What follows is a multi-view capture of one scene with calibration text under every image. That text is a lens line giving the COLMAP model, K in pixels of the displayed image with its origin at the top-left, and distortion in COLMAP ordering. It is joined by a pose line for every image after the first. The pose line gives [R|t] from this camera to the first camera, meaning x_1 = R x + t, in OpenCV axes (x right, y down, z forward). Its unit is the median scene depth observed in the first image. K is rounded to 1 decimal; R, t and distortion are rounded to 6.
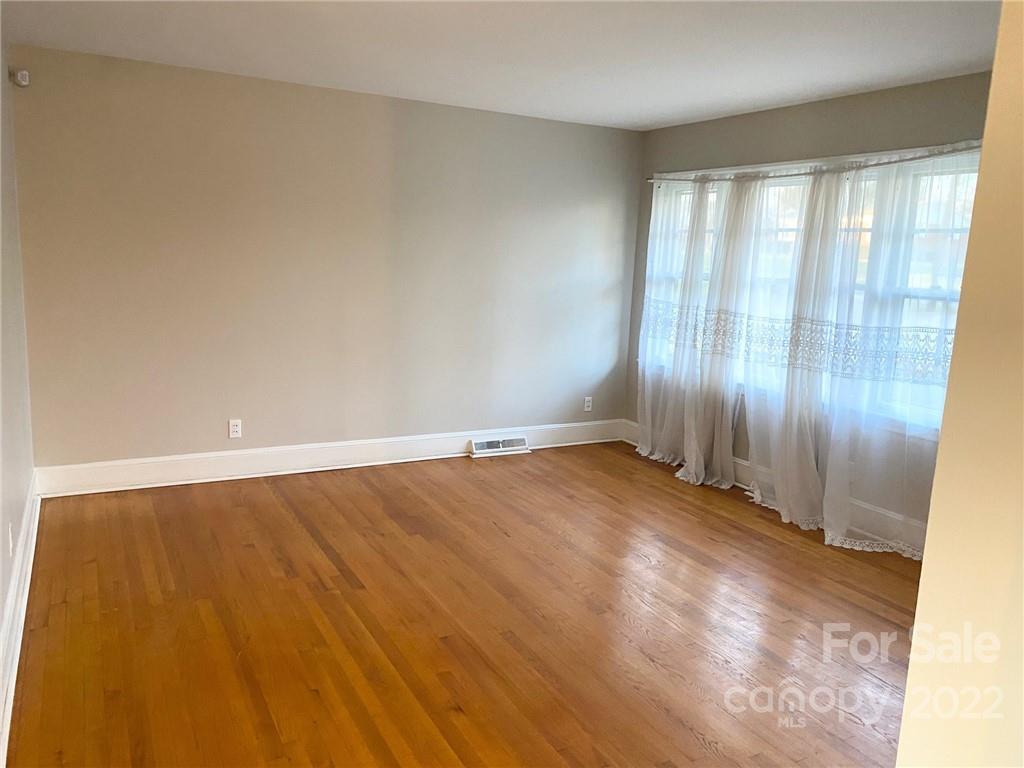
lens RADIAL K [[775.3, 0, 516.0], [0, 775.3, 381.9], [0, 0, 1]] dist [0.048822, -0.090214]
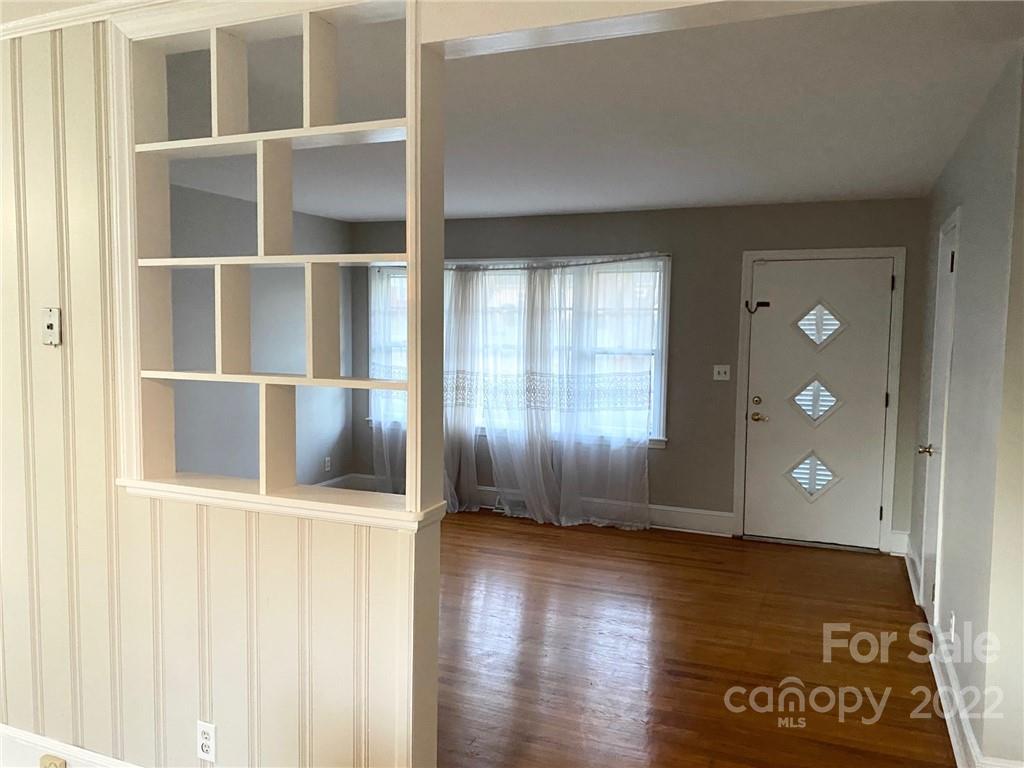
lens RADIAL K [[775.3, 0, 516.0], [0, 775.3, 381.9], [0, 0, 1]] dist [0.048822, -0.090214]
pose [[0.793399, -0.076337, 0.603897, -0.480410], [0.121898, 0.991934, -0.034761, -0.021811], [-0.596372, 0.101193, 0.796304, -0.065198]]
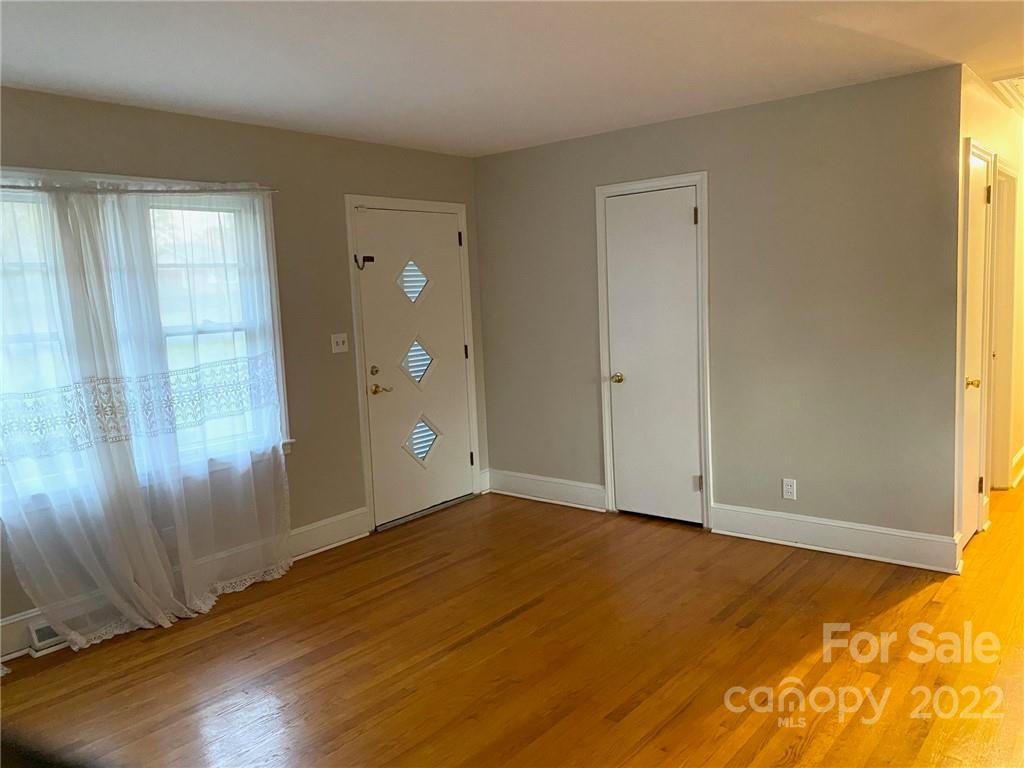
lens RADIAL K [[774.1, 0, 506.7], [0, 774.1, 376.0], [0, 0, 1]] dist [0.046372, -0.087510]
pose [[-0.373813, -0.128504, 0.918559, -0.483592], [0.179159, 0.961700, 0.207449, -0.170201], [-0.910036, 0.242115, -0.336473, 0.888428]]
